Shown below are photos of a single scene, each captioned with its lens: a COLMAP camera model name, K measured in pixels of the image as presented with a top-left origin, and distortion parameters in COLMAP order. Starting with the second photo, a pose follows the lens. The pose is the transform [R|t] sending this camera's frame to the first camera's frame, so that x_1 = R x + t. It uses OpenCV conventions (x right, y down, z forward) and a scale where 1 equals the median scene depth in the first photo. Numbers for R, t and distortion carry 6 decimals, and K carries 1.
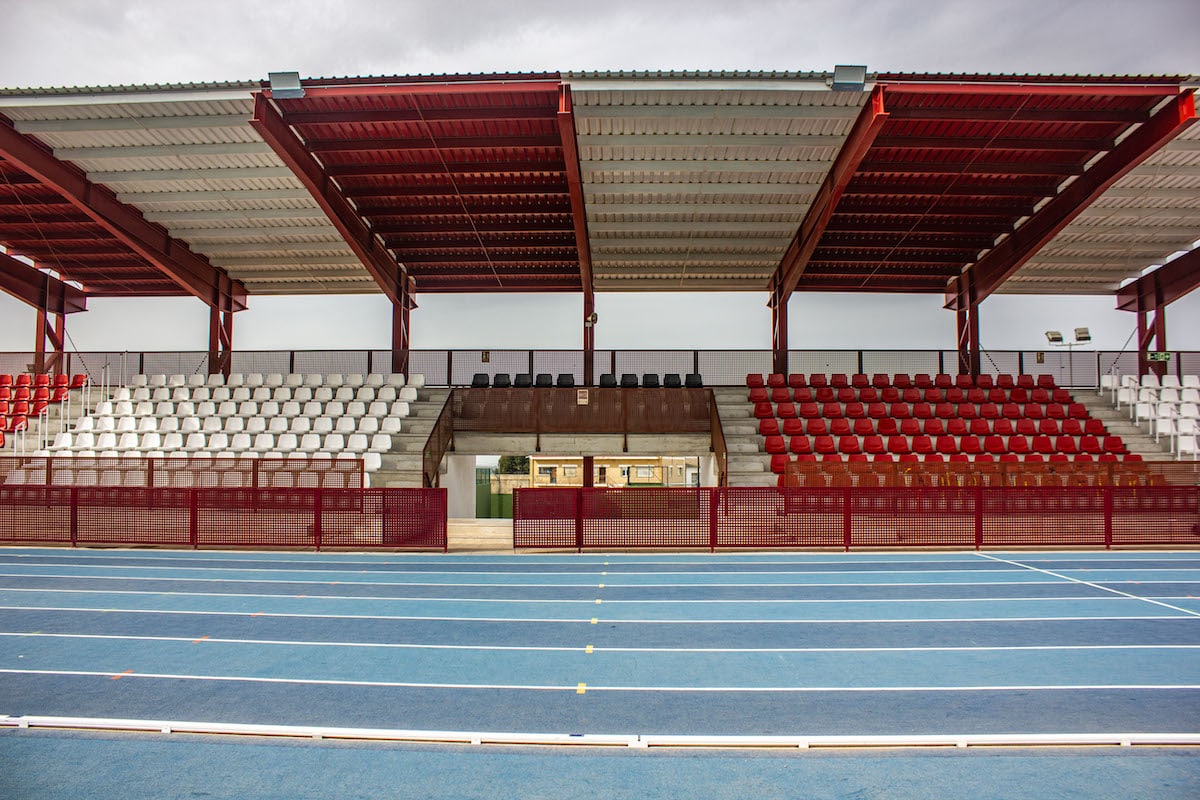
lens RADIAL K [[1011.9, 0, 598.6], [0, 1011.9, 396.3], [0, 0, 1]] dist [-0.141276, 0.086035]
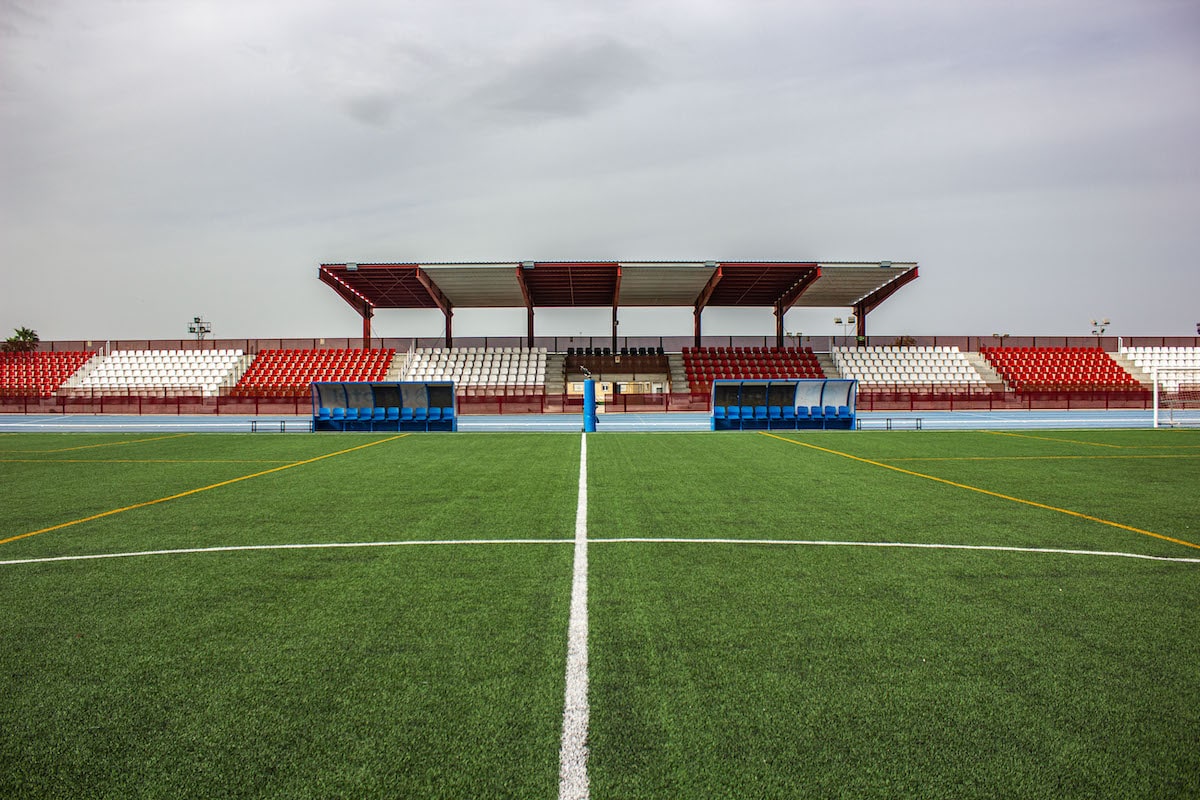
lens RADIAL K [[1011.9, 0, 600.5], [0, 1011.9, 399.6], [0, 0, 1]] dist [-0.141276, 0.086035]
pose [[0.999216, -0.007770, 0.038819, -0.140093], [0.004643, 0.996784, 0.080006, -0.091326], [-0.039316, -0.079763, 0.996038, -1.385601]]
